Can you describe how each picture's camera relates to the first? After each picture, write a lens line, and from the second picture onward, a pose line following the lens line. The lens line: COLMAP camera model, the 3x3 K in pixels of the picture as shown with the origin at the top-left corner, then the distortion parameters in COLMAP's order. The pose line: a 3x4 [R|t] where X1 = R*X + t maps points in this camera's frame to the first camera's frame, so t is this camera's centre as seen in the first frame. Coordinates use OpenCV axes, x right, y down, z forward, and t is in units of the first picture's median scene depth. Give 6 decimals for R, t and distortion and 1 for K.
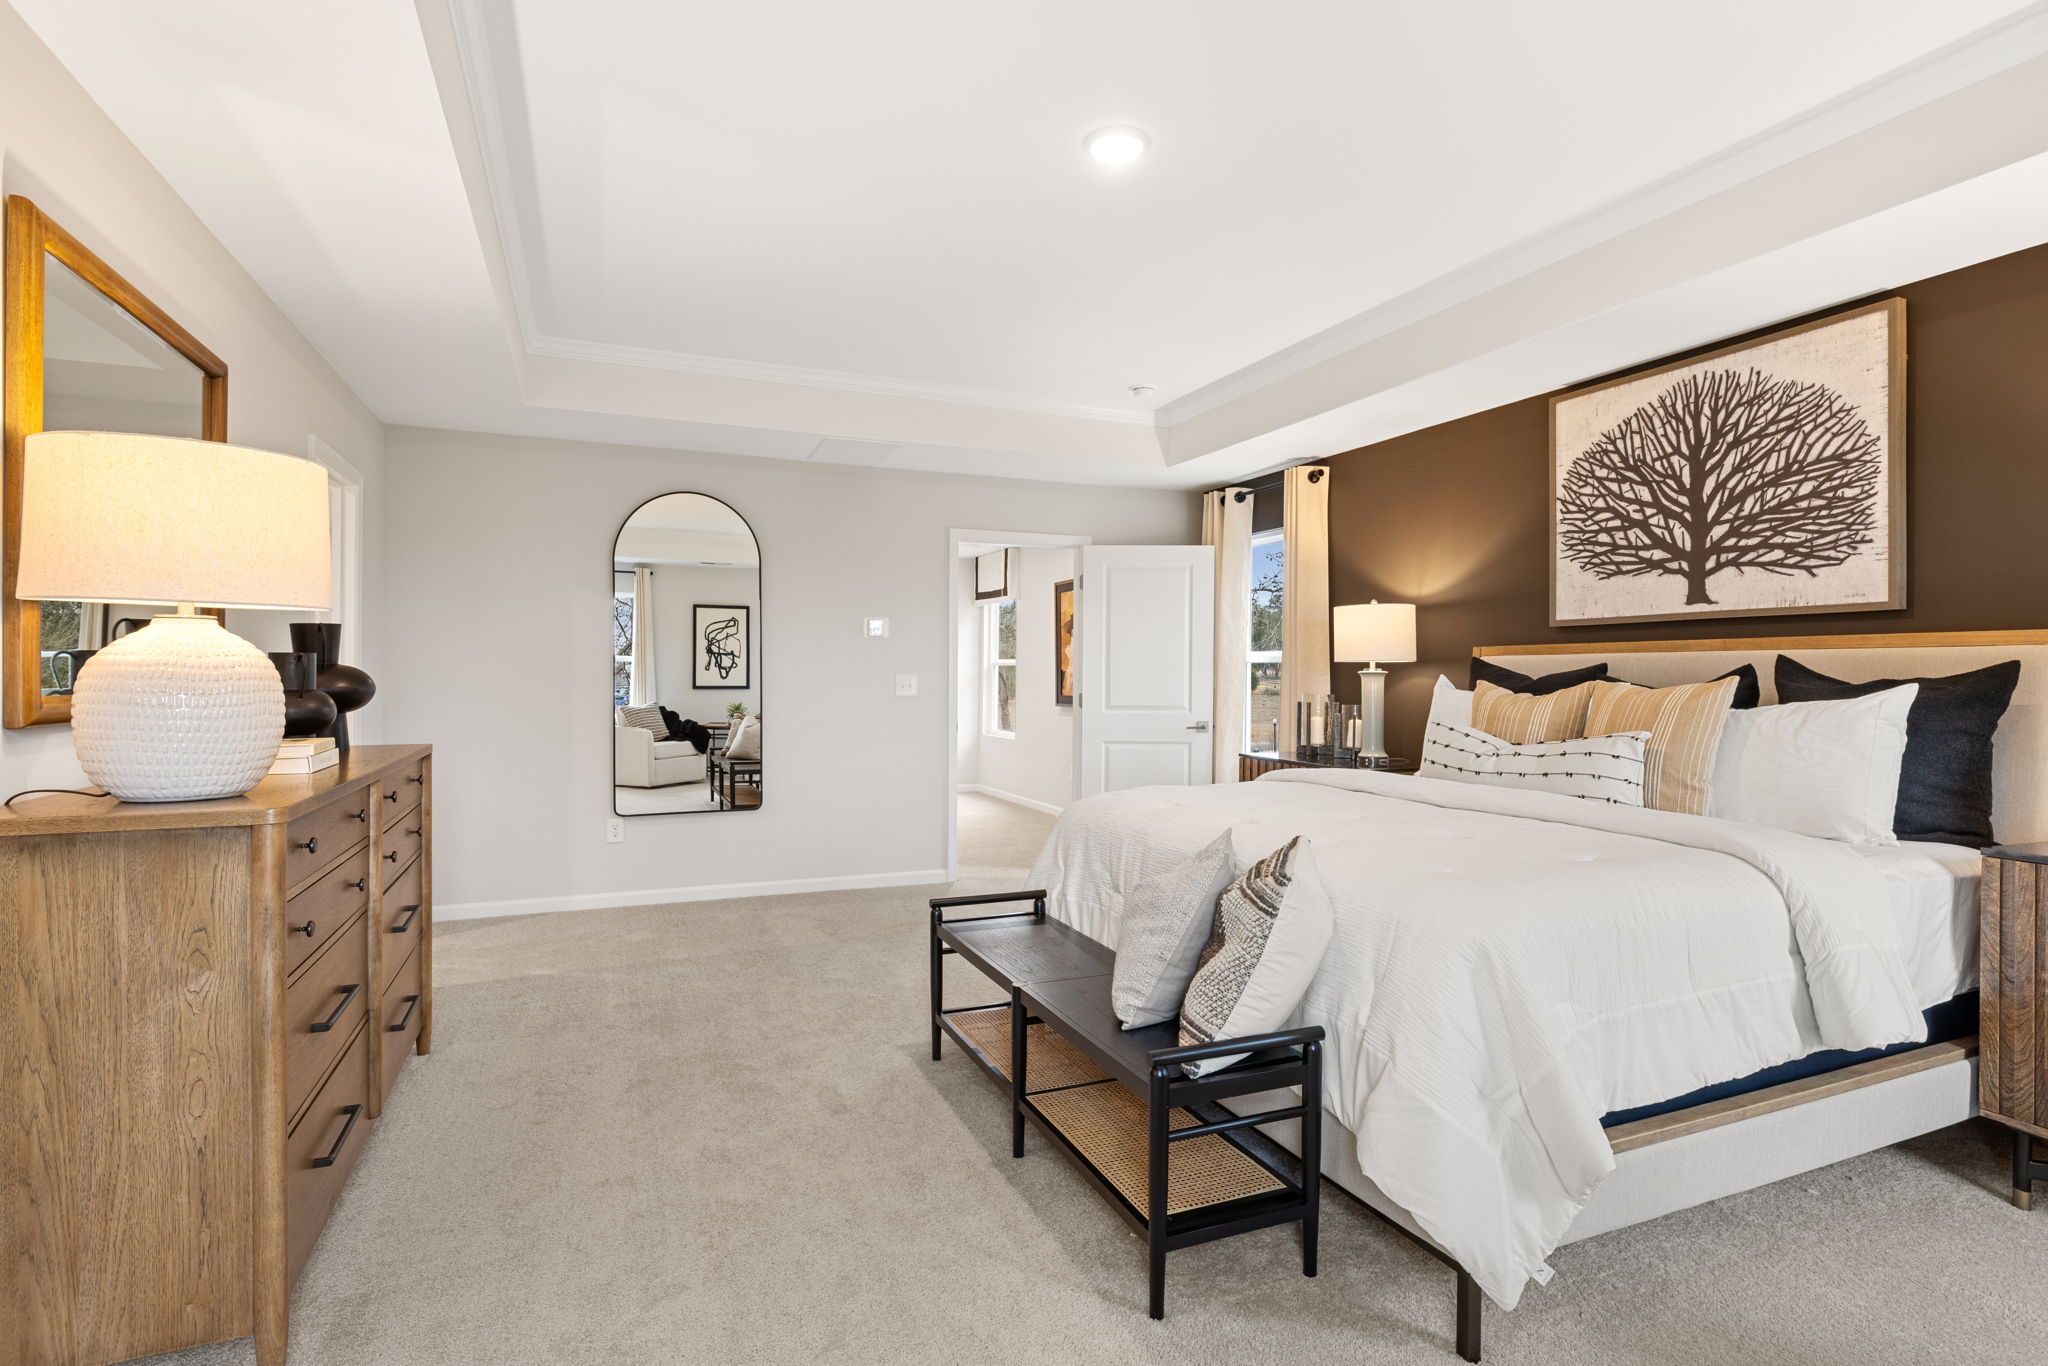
lens RADIAL K [[963.6, 0, 1017.4], [0, 963.6, 682.3], [0, 0, 1]] dist [-0.015872, -0.000110]
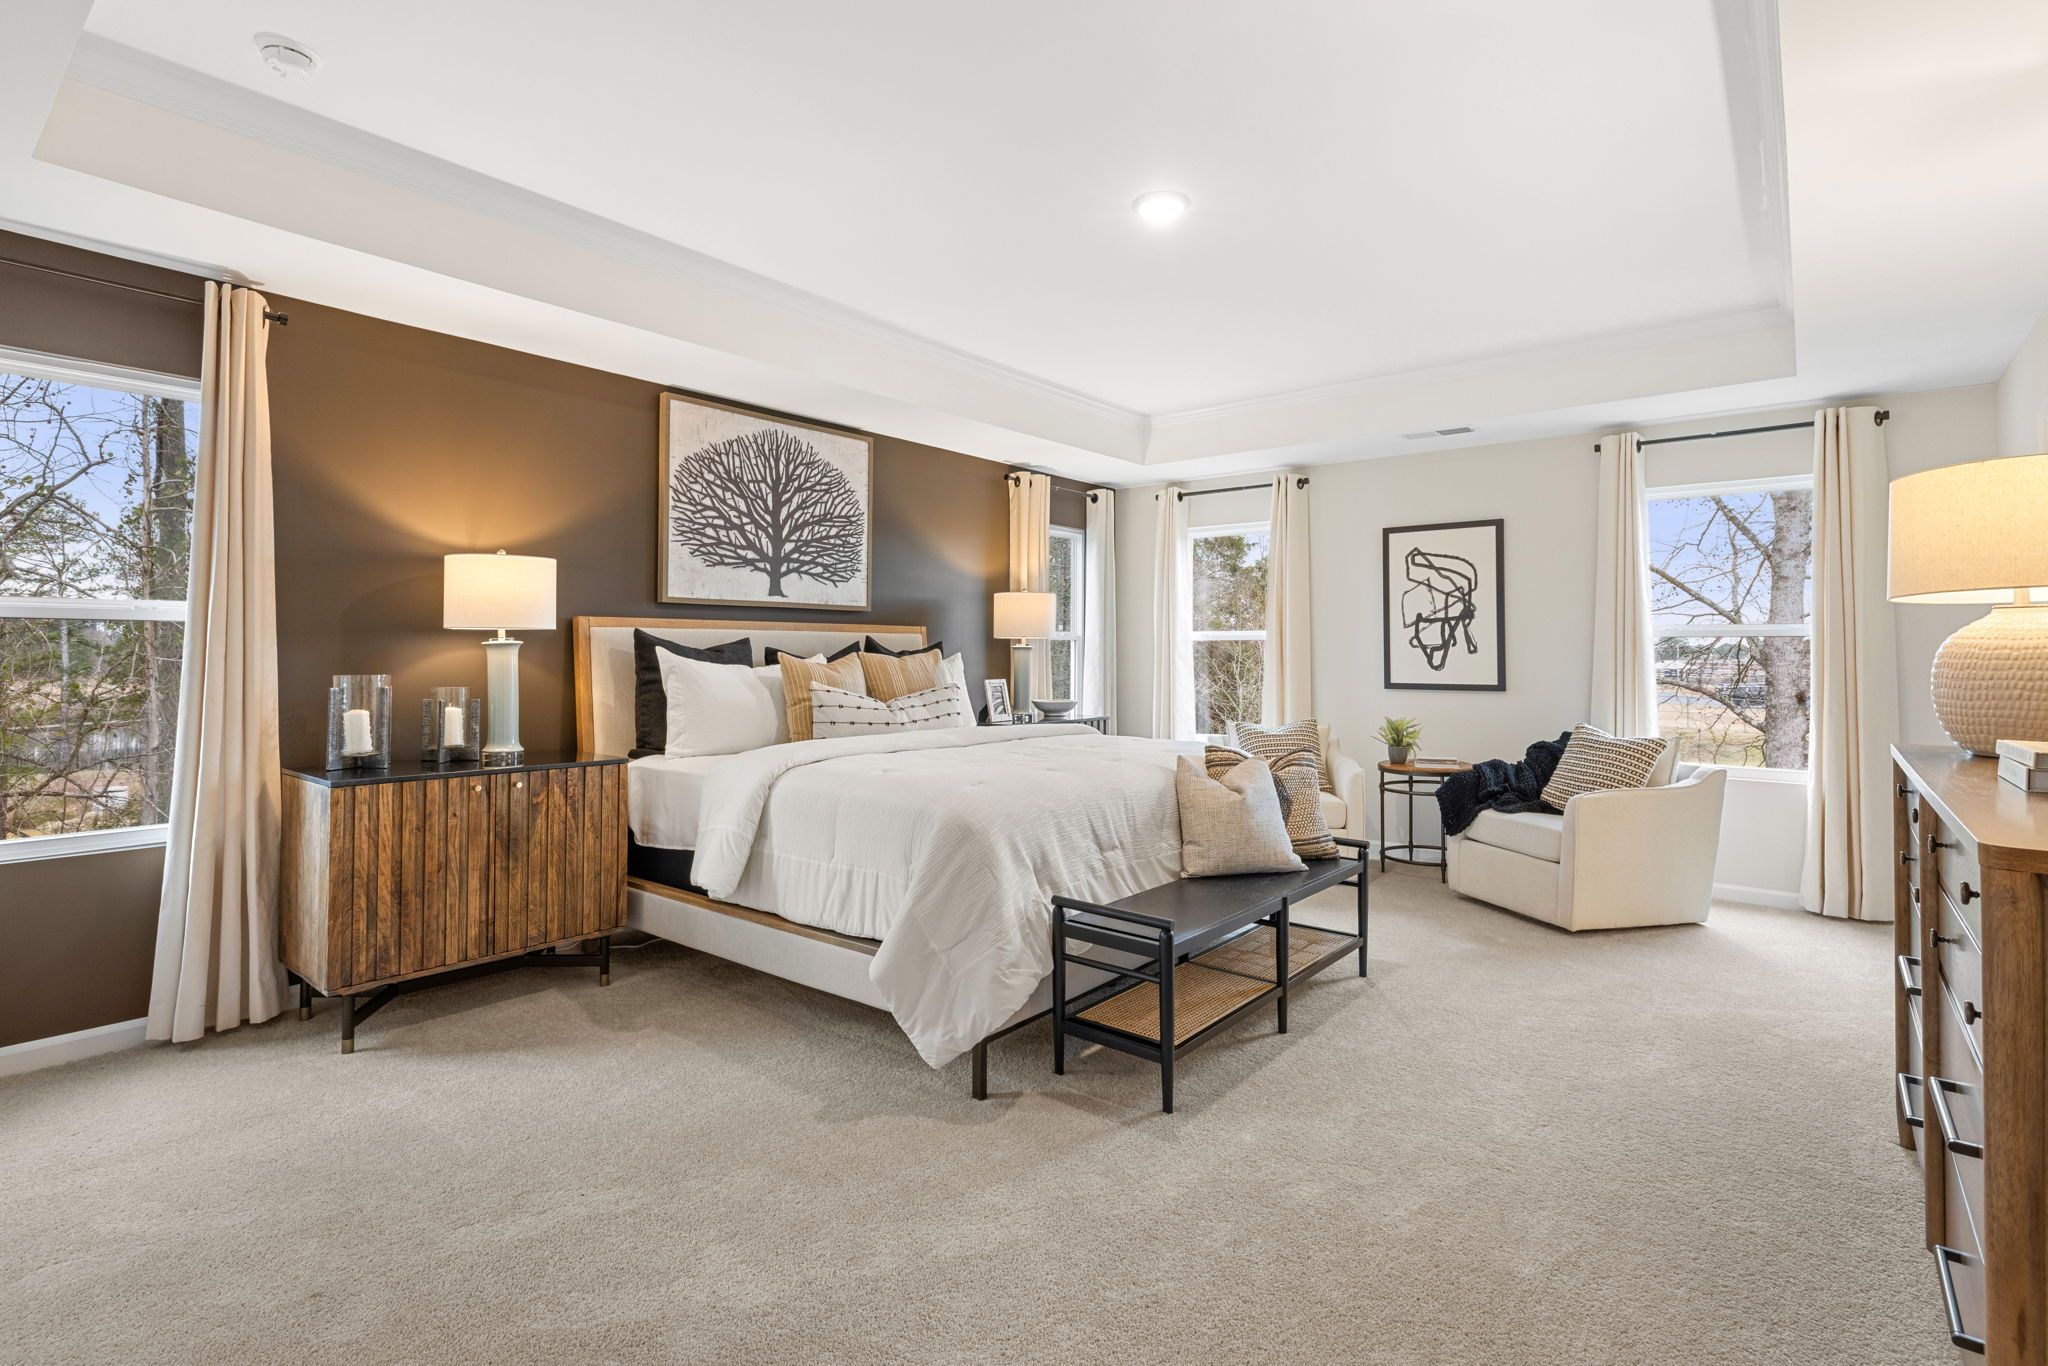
lens RADIAL K [[963.6, 0, 1000.4], [0, 963.6, 637.8], [0, 0, 1]] dist [-0.015872, -0.000110]
pose [[-0.439865, 0.000547, 0.898064, -0.666792], [-0.004478, 0.999986, -0.002802, -0.018655], [-0.898053, -0.005254, -0.439856, 1.289868]]
